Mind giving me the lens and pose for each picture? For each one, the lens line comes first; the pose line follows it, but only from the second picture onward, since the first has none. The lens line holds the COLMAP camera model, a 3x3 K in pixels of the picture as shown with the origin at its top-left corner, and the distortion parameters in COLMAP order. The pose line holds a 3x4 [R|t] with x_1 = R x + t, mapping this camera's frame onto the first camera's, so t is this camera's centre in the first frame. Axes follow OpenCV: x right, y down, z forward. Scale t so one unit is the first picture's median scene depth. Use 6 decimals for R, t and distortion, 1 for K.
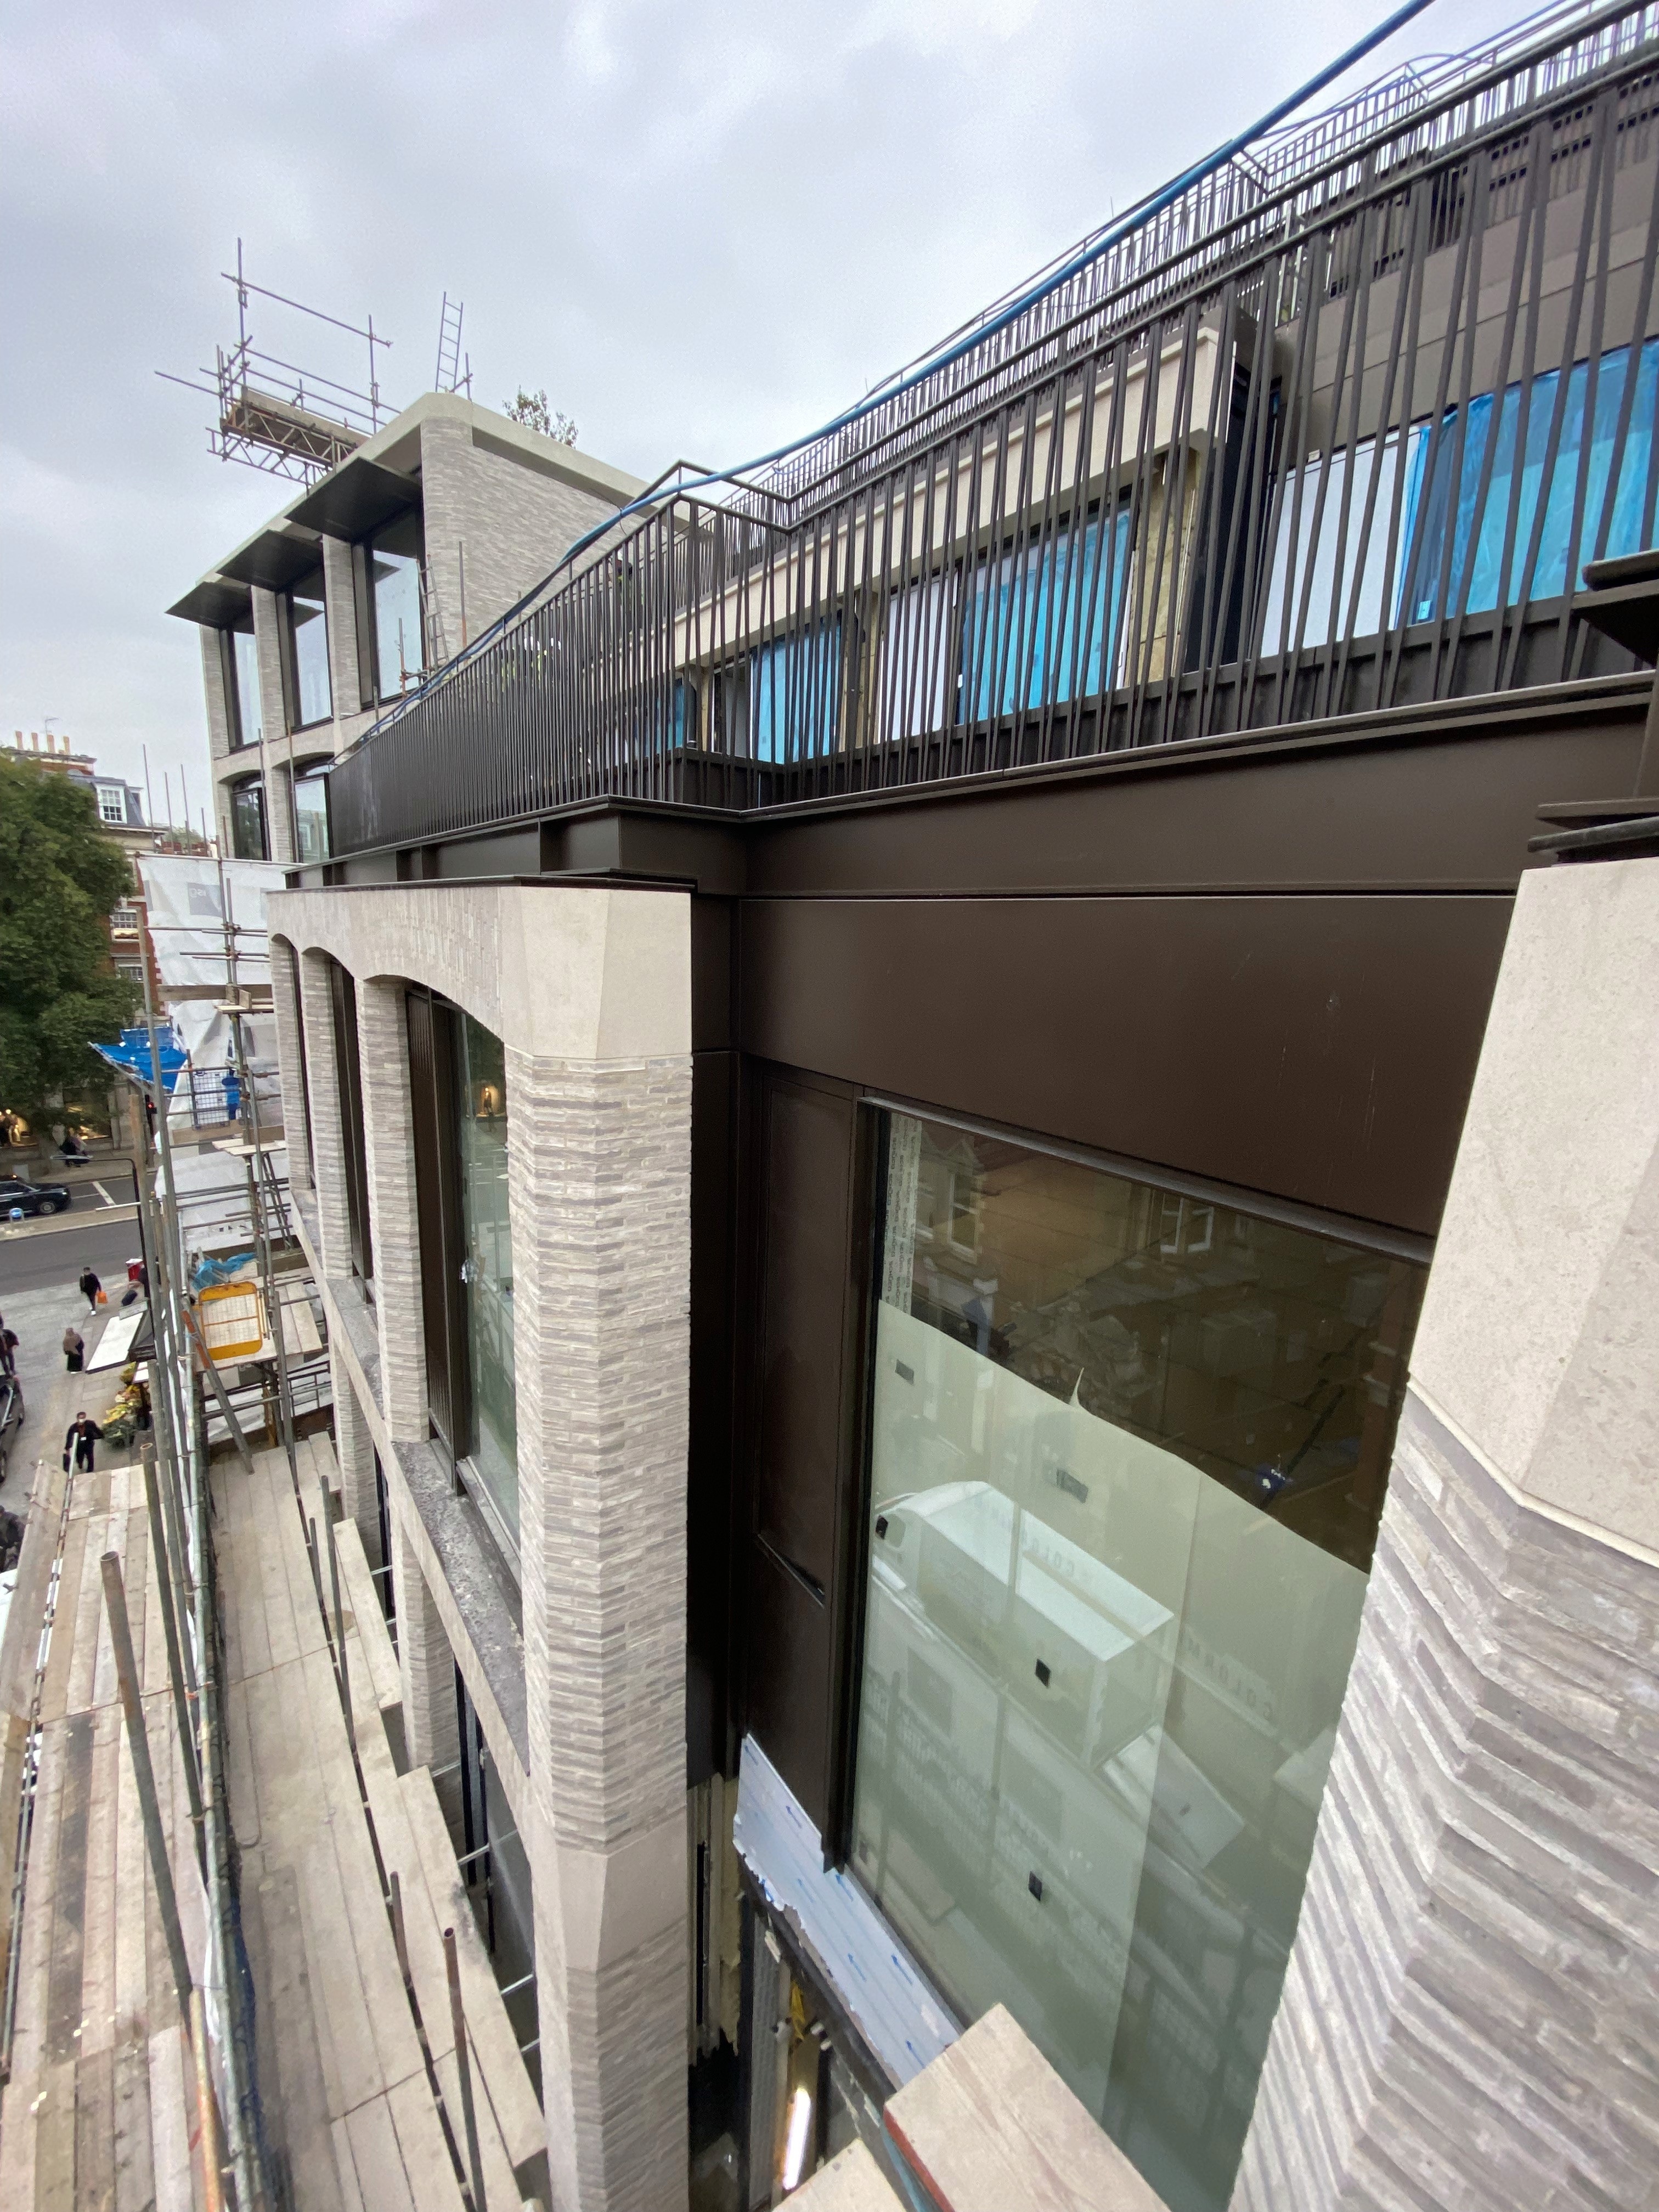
lens RADIAL K [[887.1, 0, 820.6], [0, 887.1, 1102.3], [0, 0, 1]] dist [0.002761, 0.000095]
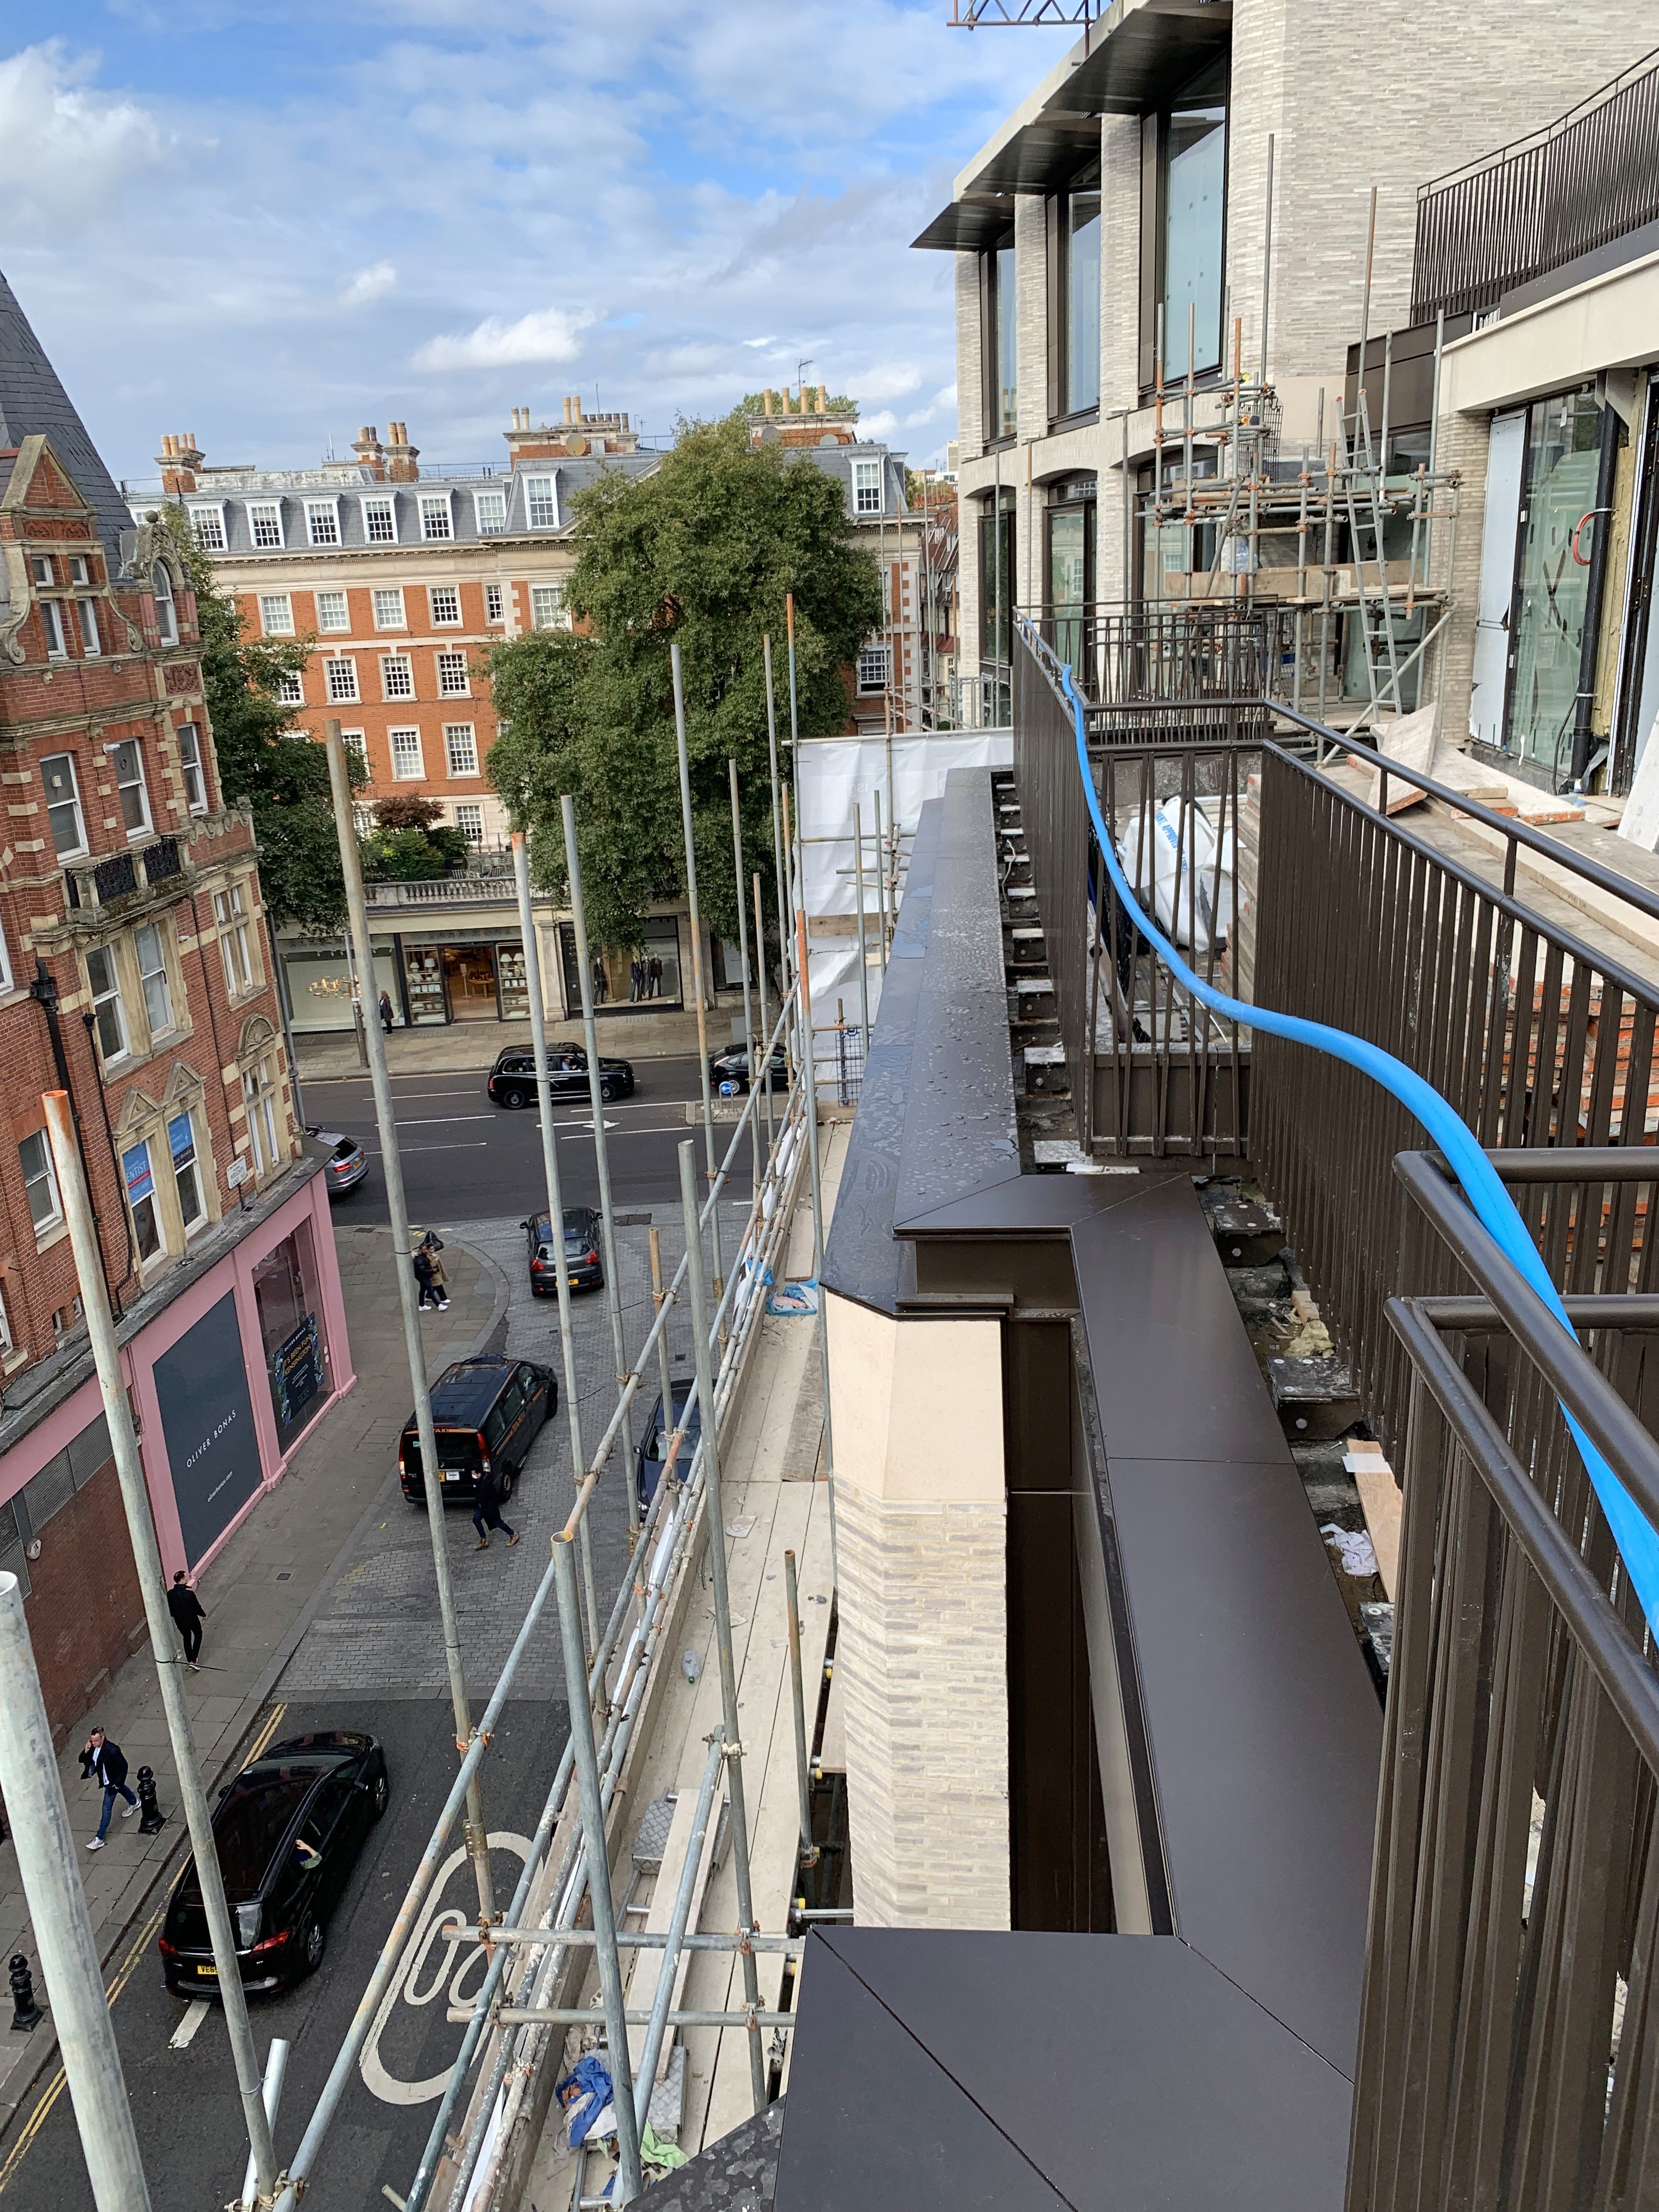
lens RADIAL K [[1734.2, 0, 832.9], [0, 1734.2, 1113.8], [0, 0, 1]] dist [-0.063874, -0.006985]
pose [[0.764517, 0.125961, -0.632176, 0.645051], [-0.055911, 0.989984, 0.129638, -0.569884], [0.642174, -0.063765, 0.763903, -0.237745]]
